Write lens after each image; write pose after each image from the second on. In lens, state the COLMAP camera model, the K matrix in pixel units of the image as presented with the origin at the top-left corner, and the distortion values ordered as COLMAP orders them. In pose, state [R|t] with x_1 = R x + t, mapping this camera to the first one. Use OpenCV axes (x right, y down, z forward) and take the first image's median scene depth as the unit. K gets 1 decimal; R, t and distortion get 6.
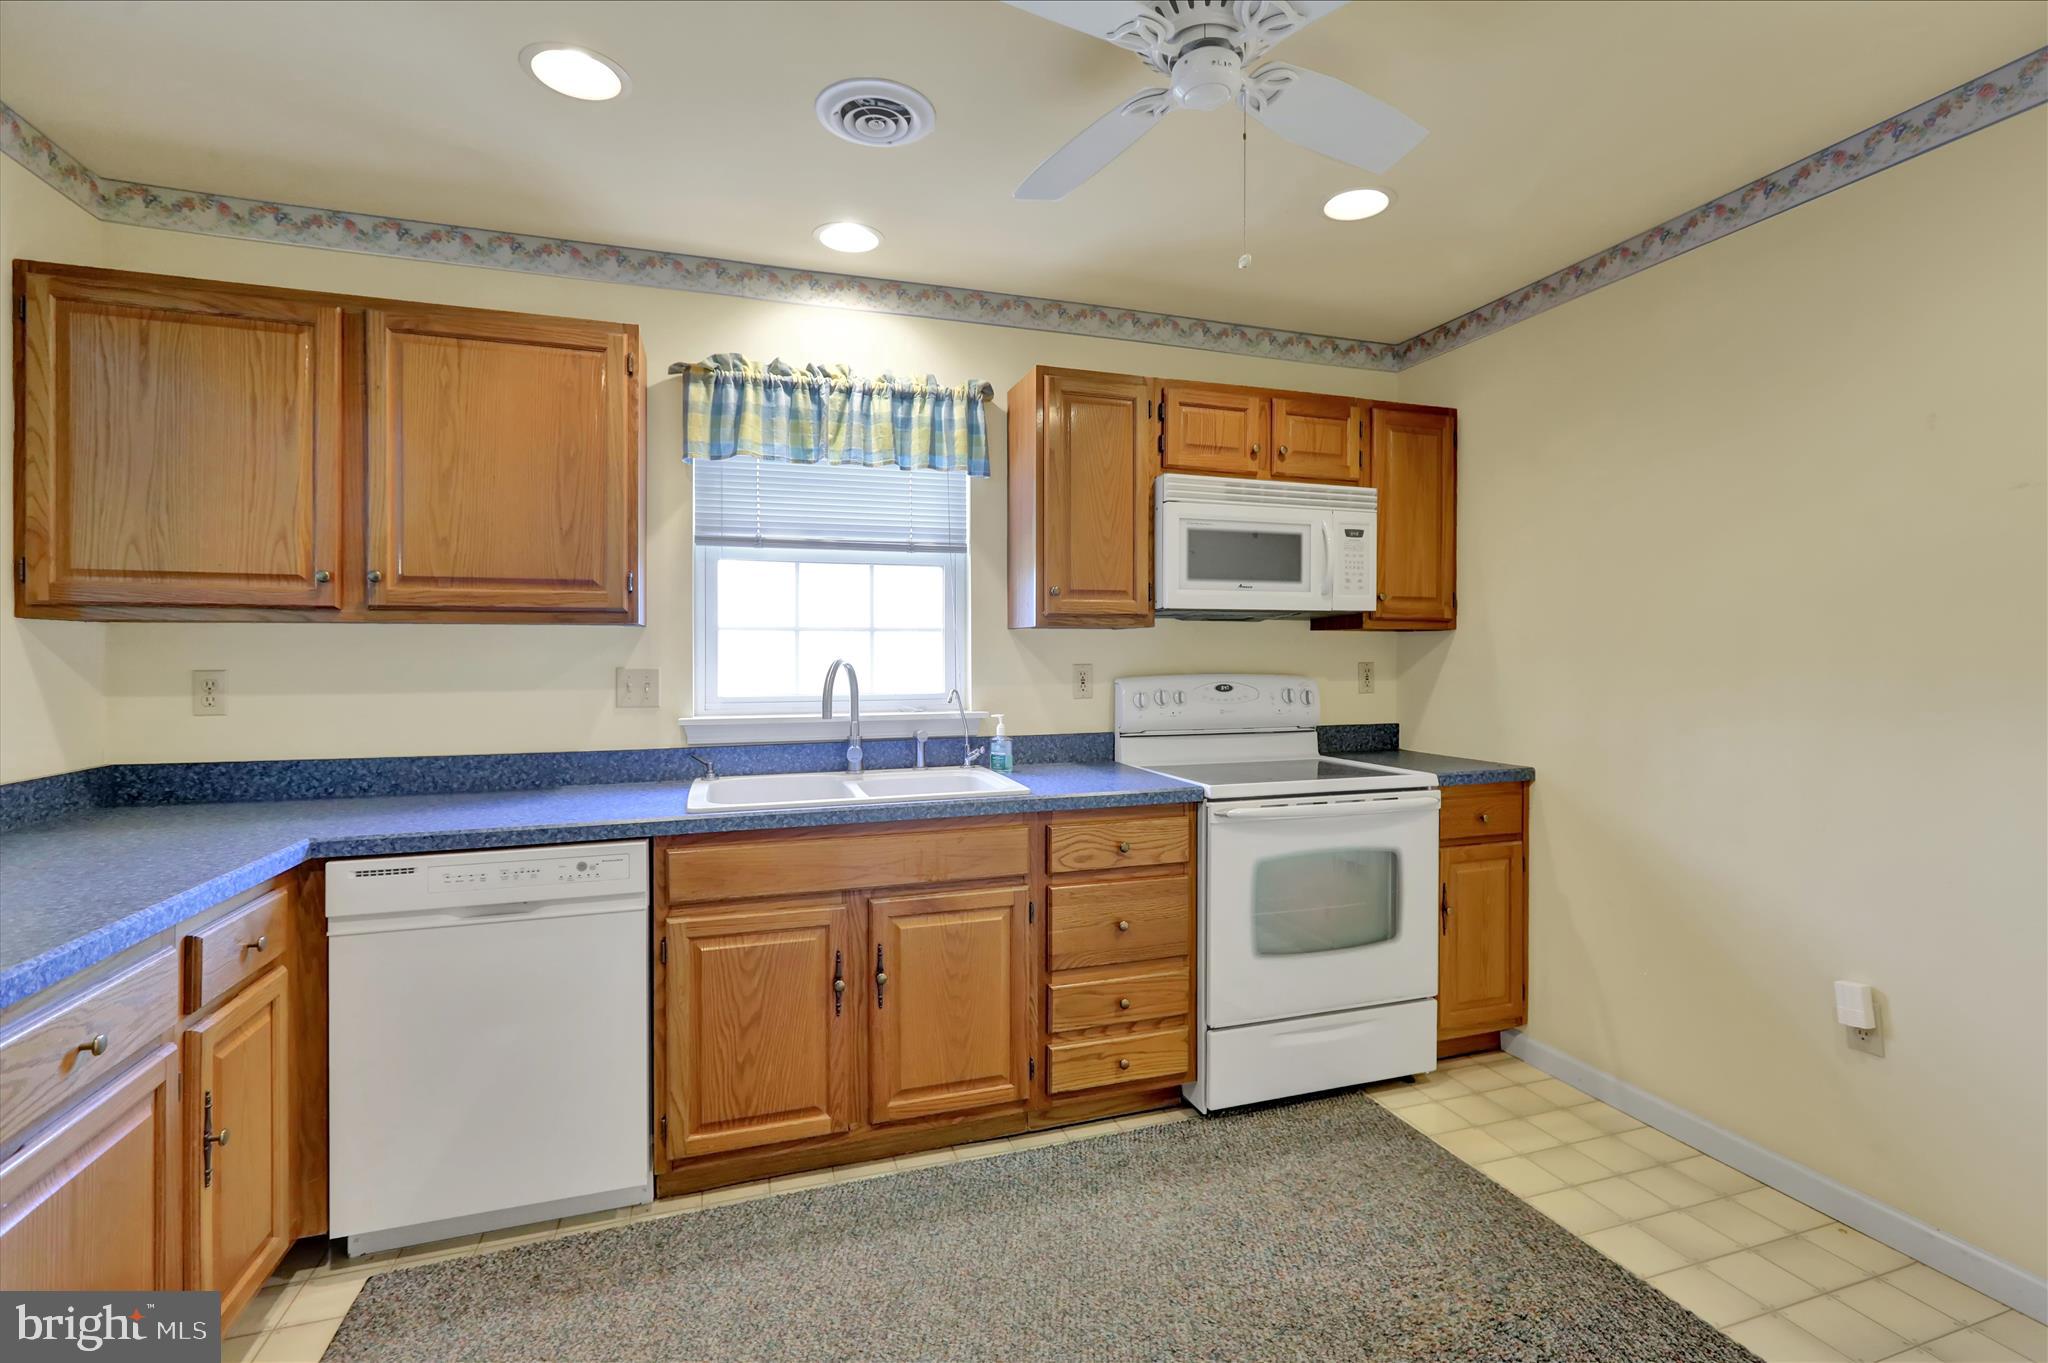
lens RADIAL K [[936.0, 0, 1034.2], [0, 936.0, 677.5], [0, 0, 1]] dist [0.000170, 0.000405]
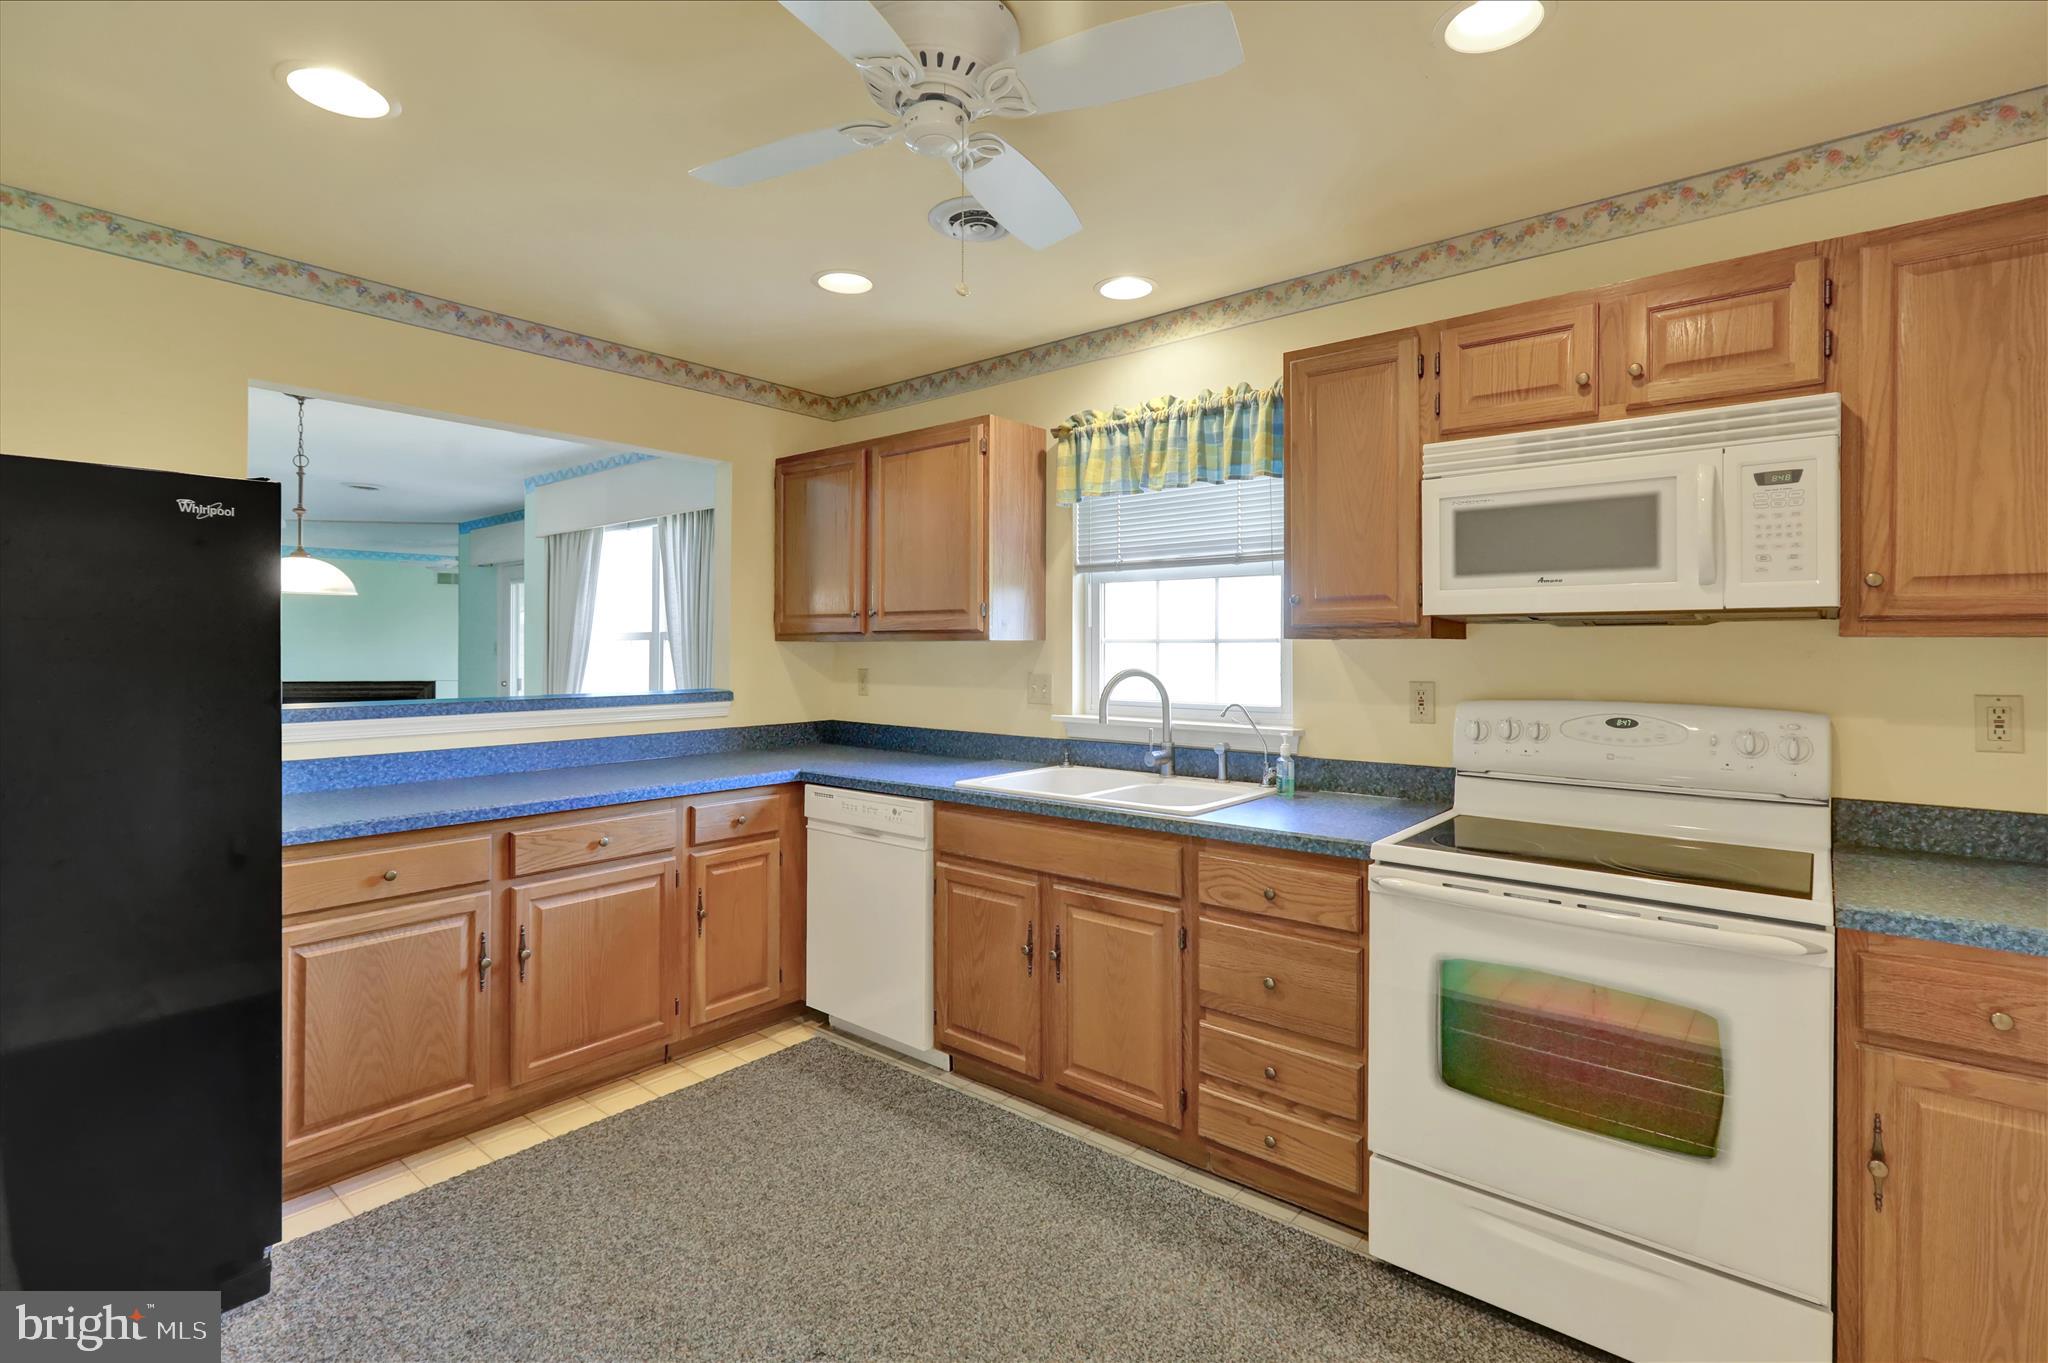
lens RADIAL K [[938.5, 0, 1029.2], [0, 938.5, 663.8], [0, 0, 1]] dist [-0.001179, 0.000071]
pose [[0.531339, 0.018502, -0.846957, 0.648516], [-0.022357, 0.999720, 0.007814, -0.032505], [0.846864, 0.014784, 0.531604, 0.307210]]
